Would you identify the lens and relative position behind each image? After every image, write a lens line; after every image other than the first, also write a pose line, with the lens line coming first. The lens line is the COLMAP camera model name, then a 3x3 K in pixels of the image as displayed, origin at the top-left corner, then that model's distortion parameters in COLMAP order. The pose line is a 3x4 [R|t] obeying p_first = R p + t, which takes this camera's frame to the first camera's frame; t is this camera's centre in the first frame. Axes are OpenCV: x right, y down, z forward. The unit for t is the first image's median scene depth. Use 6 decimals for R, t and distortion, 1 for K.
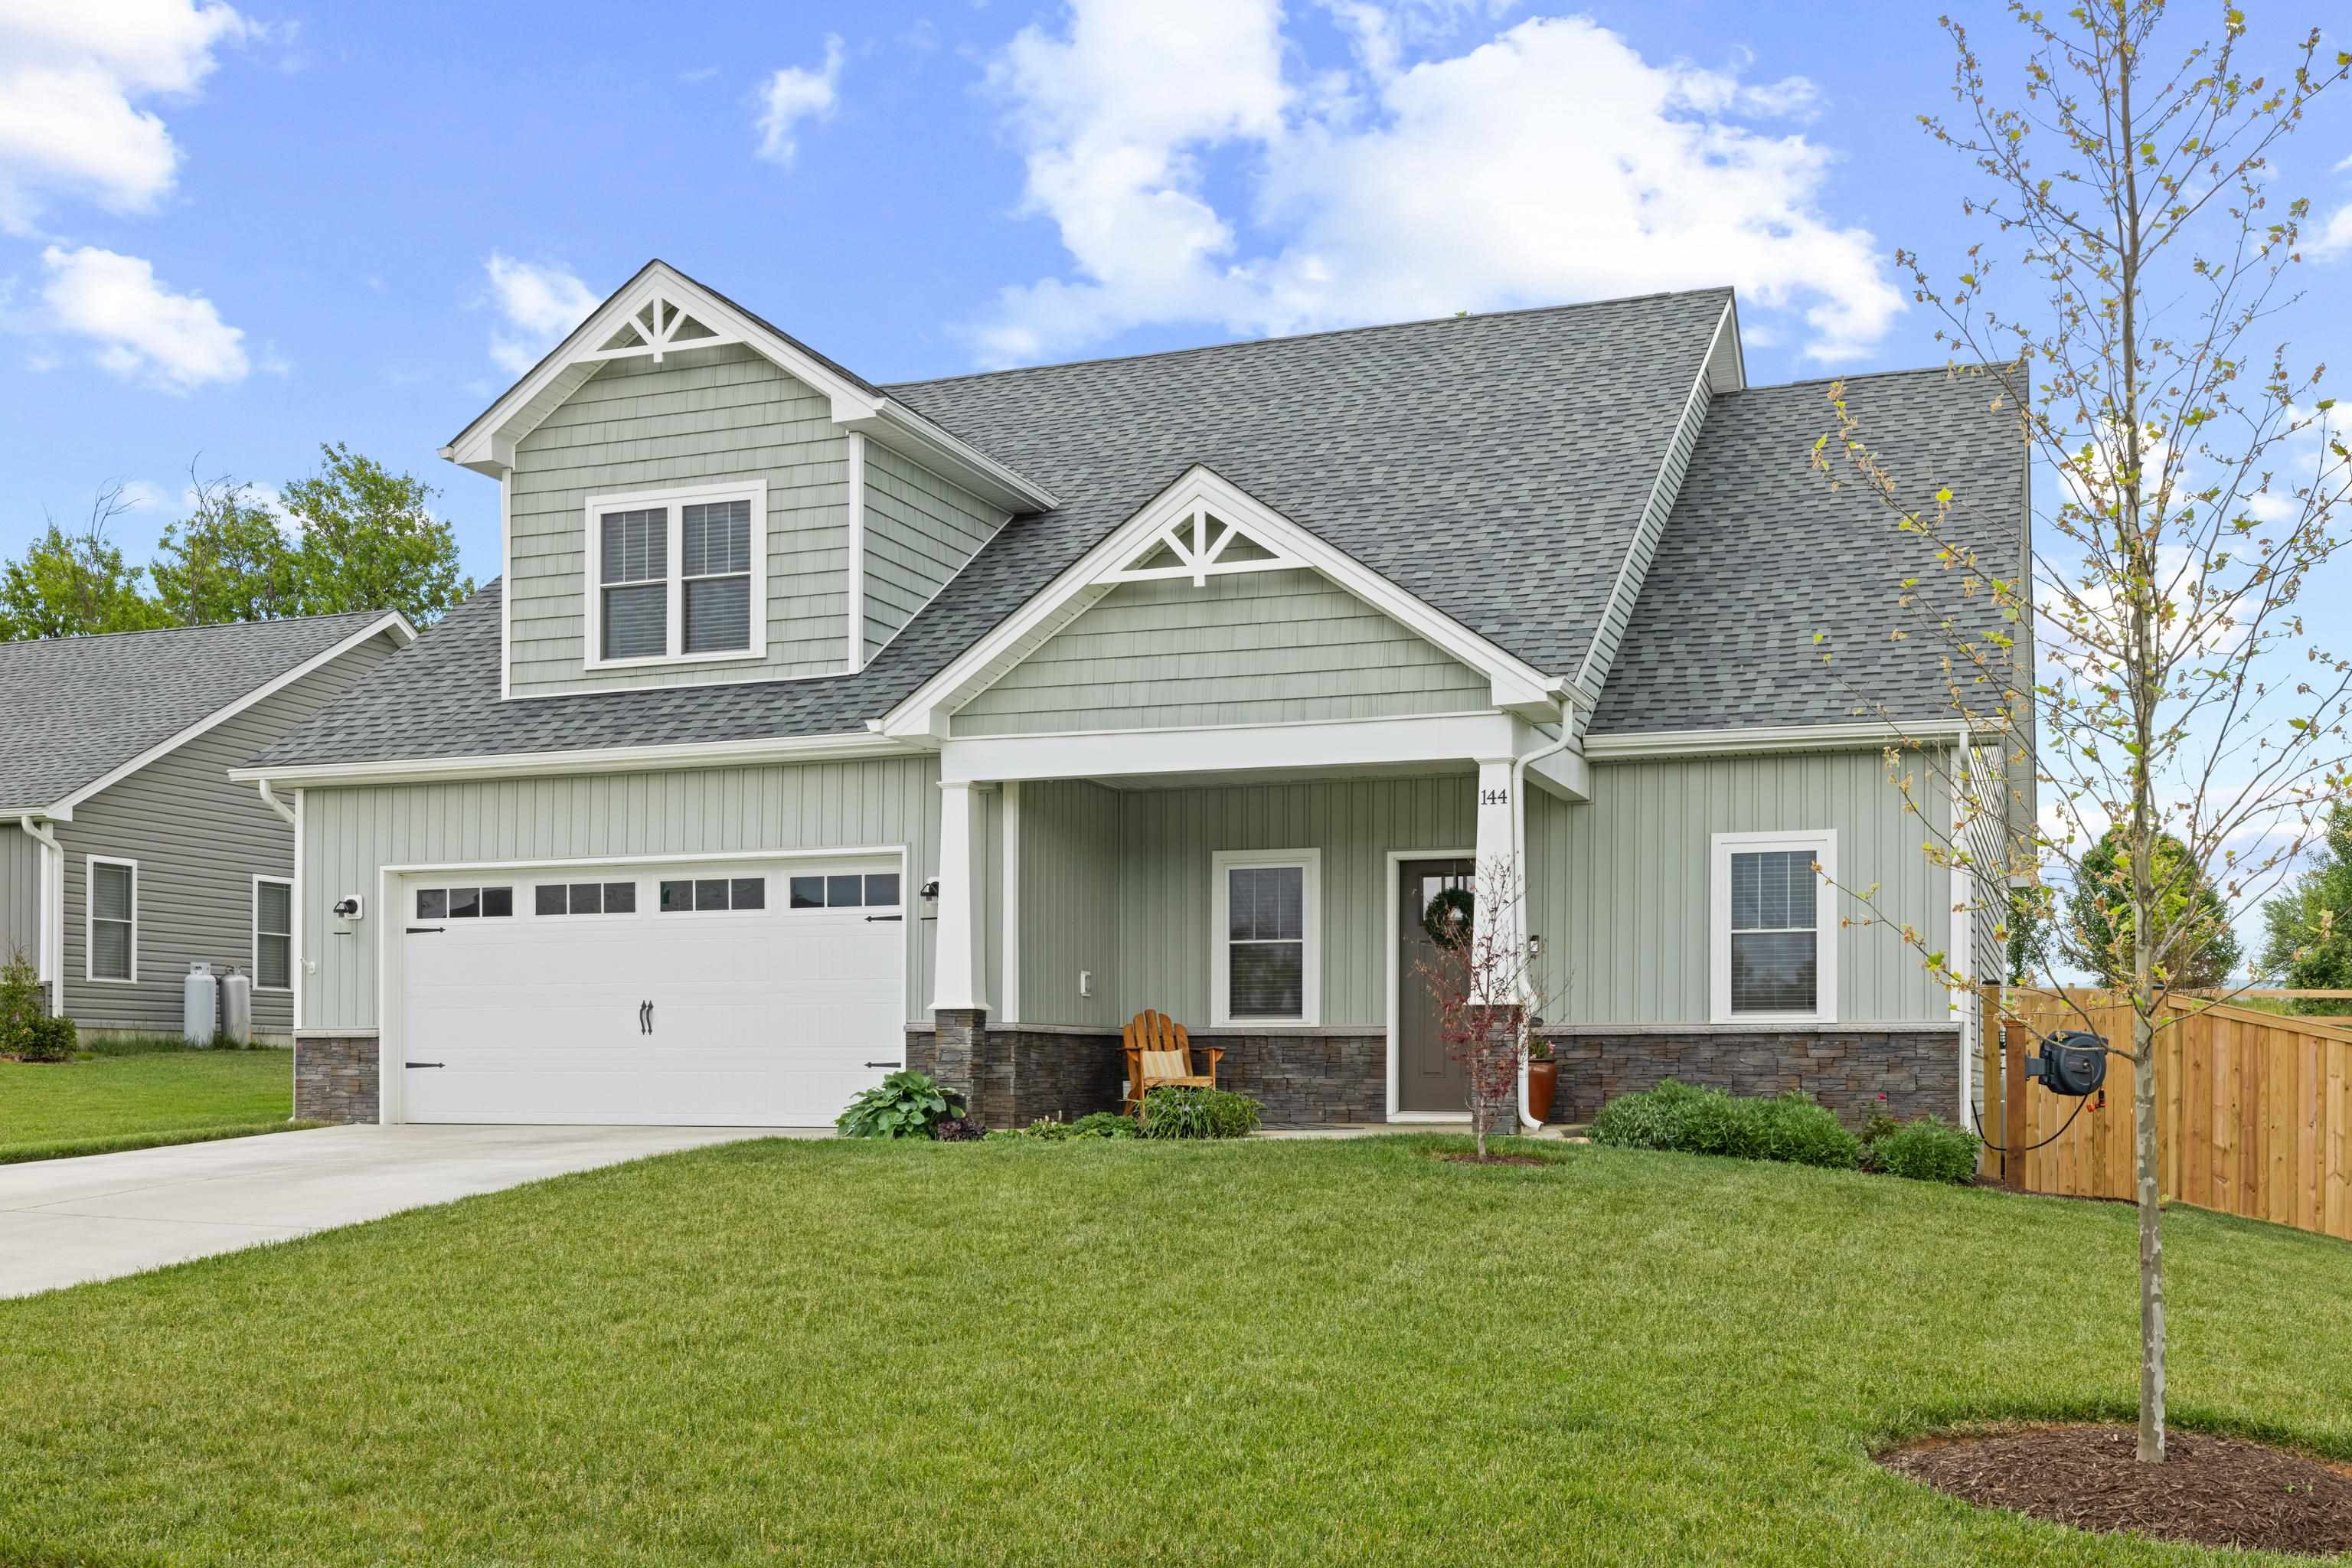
lens RADIAL K [[2283.2, 0, 1202.4], [0, 2283.2, 1072.4], [0, 0, 1]] dist [0.006761, 0.000000]
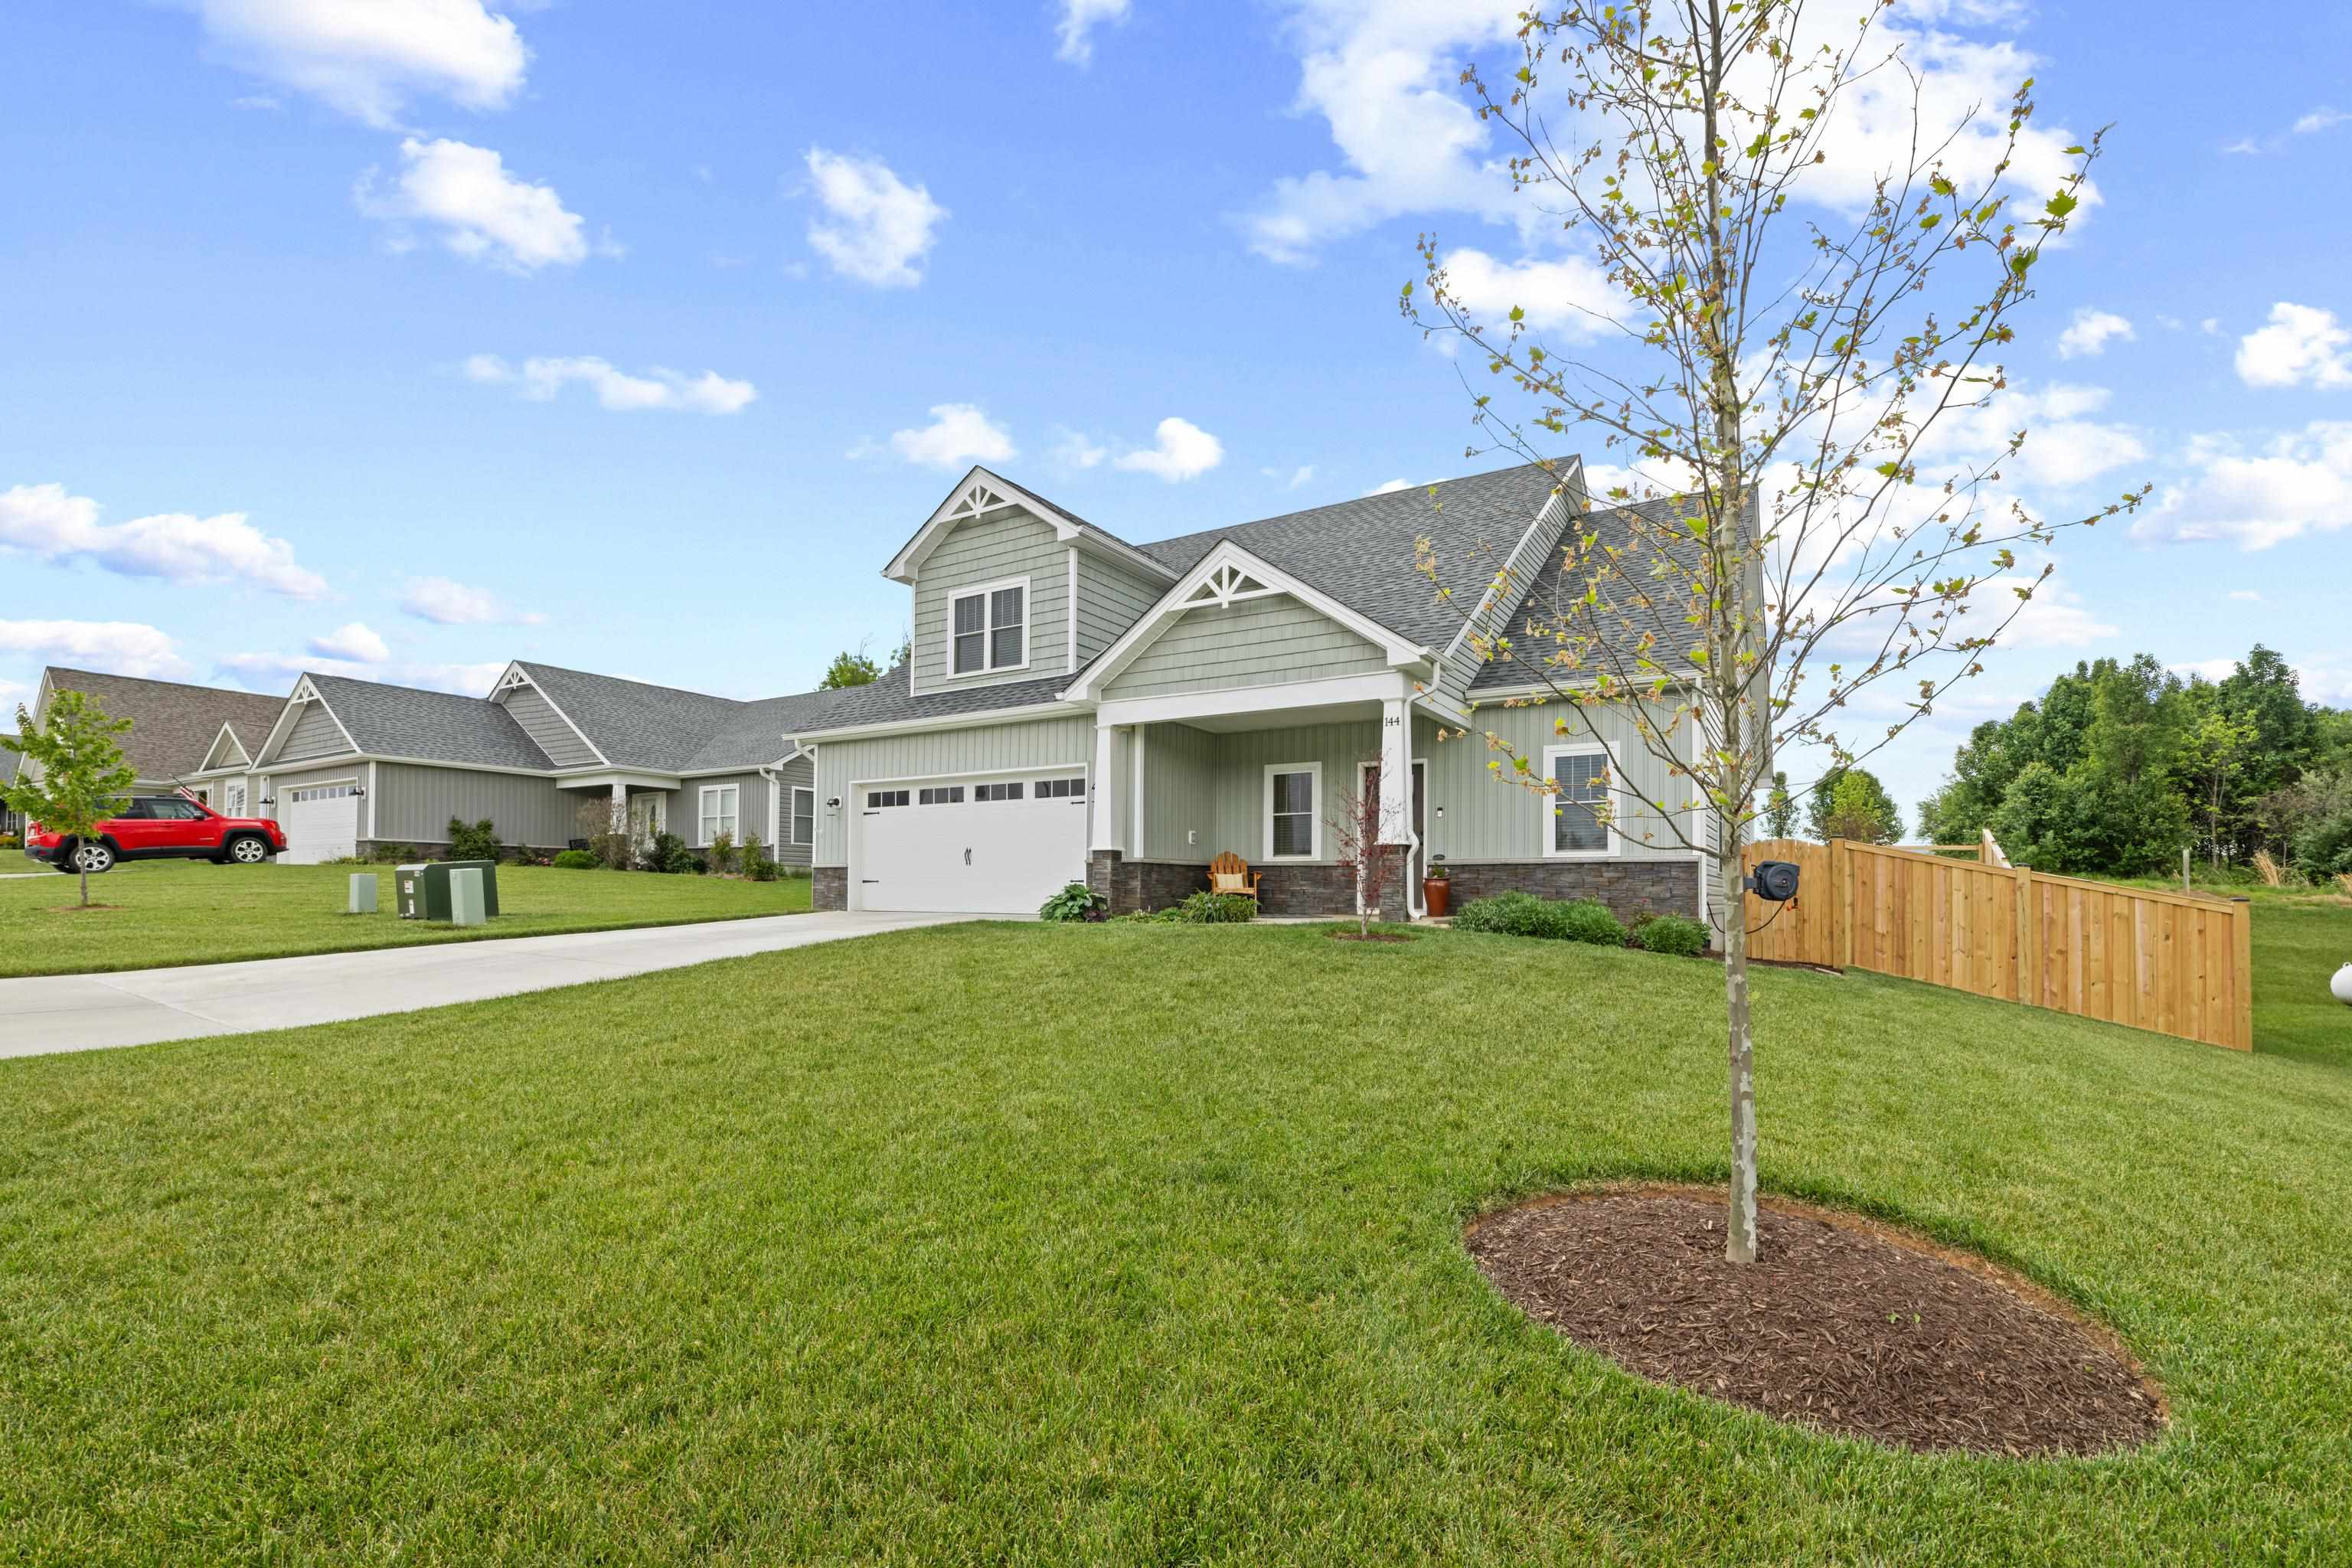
lens RADIAL K [[1010.3, 0, 1190.1], [0, 1010.3, 872.6], [0, 0, 1]] dist [0.003634, 0.000760]
pose [[0.981760, -0.000080, -0.190126, 0.102559], [-0.003343, 0.999838, -0.017683, 0.003864], [0.190097, 0.017996, 0.981600, 0.202083]]
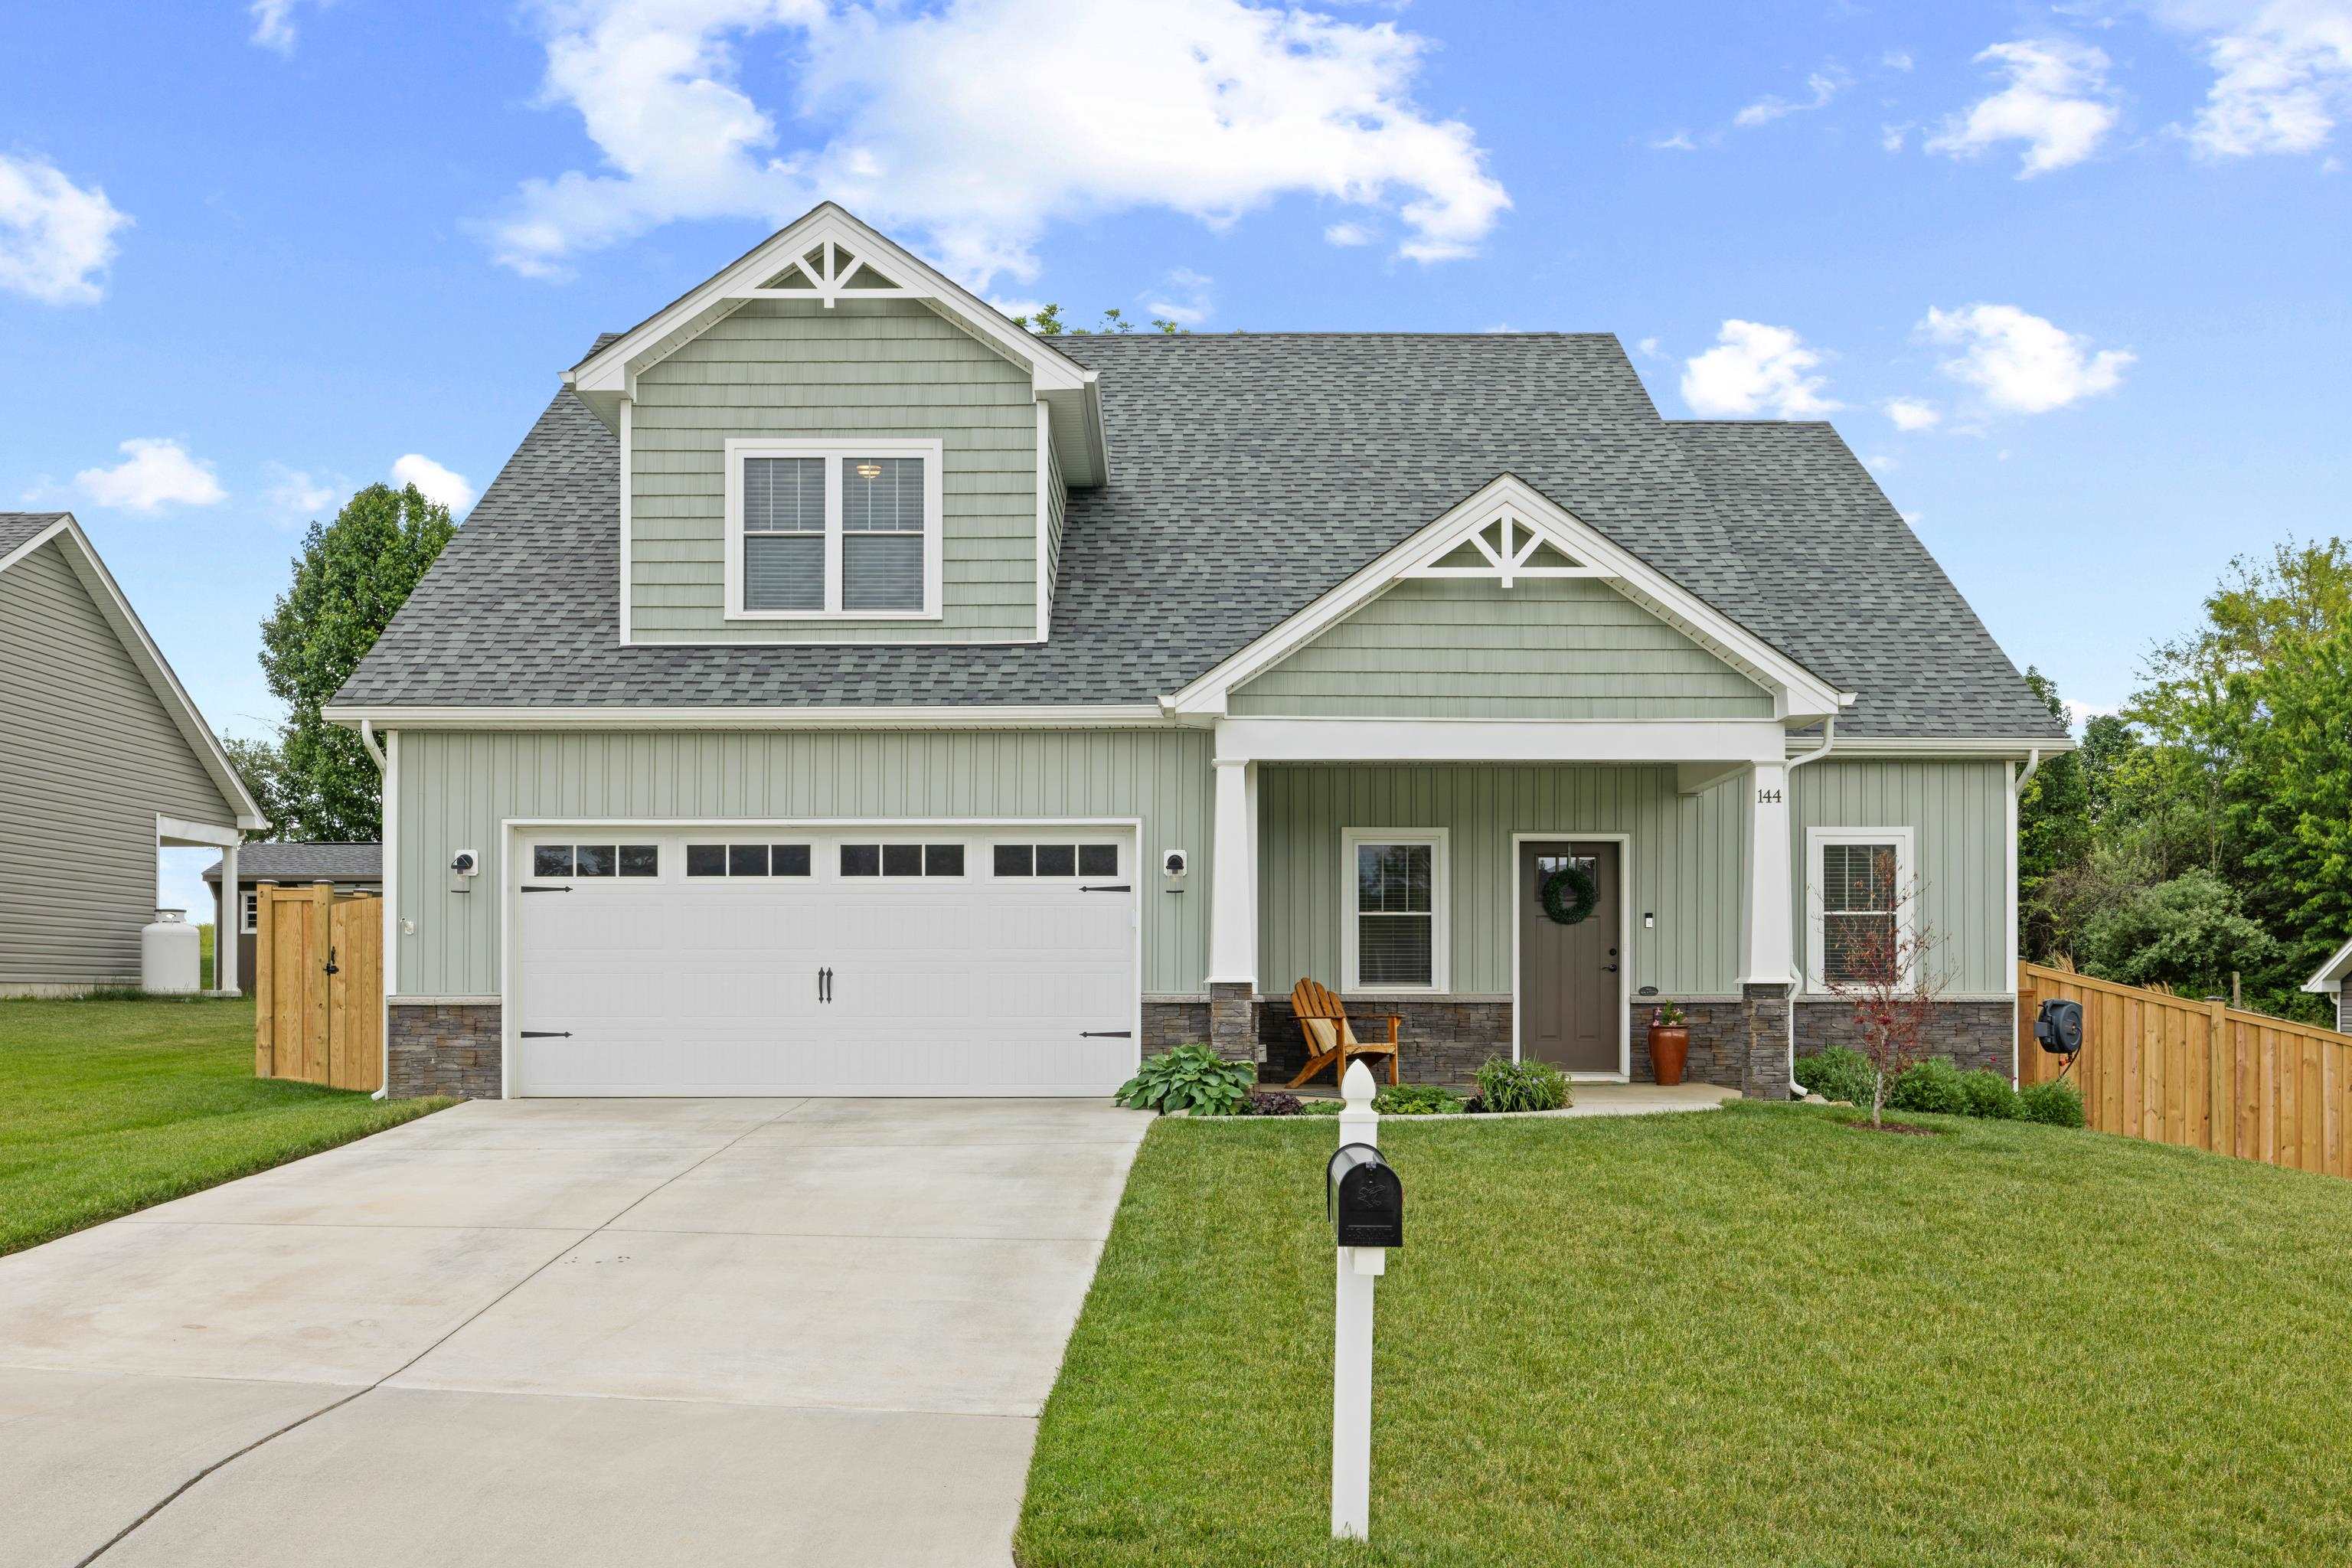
lens RADIAL K [[2151.7, 0, 1169.1], [0, 2151.7, 984.0], [0, 0, 1]] dist [0.007564, 0.000000]
pose [[0.938890, 0.000438, 0.344216, -0.423277], [0.001038, 0.999991, -0.004103, -0.020888], [-0.344215, 0.004209, 0.938881, 0.097097]]
